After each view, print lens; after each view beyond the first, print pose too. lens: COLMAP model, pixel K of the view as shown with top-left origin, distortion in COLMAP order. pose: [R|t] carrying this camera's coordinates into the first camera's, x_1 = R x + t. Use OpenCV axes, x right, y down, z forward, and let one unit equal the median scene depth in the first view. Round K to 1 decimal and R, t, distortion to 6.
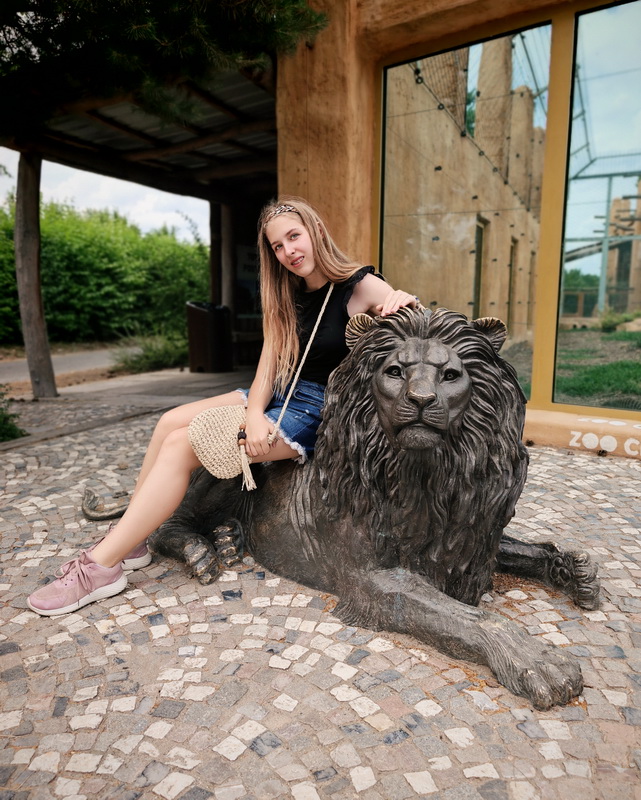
lens RADIAL K [[659.3, 0, 320.1], [0, 659.3, 396.3], [0, 0, 1]] dist [0.103372, -0.034218]
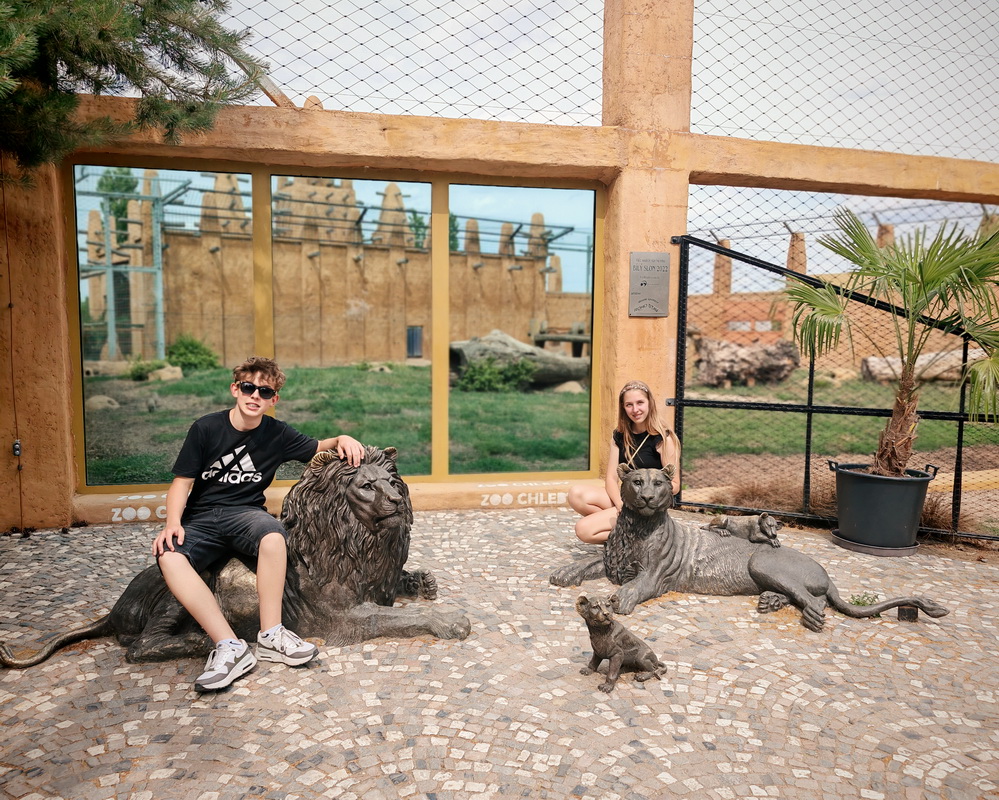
lens RADIAL K [[823.3, 0, 502.8], [0, 823.3, 394.6], [0, 0, 1]] dist [0.103372, -0.034218]
pose [[0.603831, -0.052242, 0.795398, -1.315768], [0.087554, 0.996159, -0.001039, -0.231319], [-0.792289, 0.070268, 0.606086, -0.583897]]
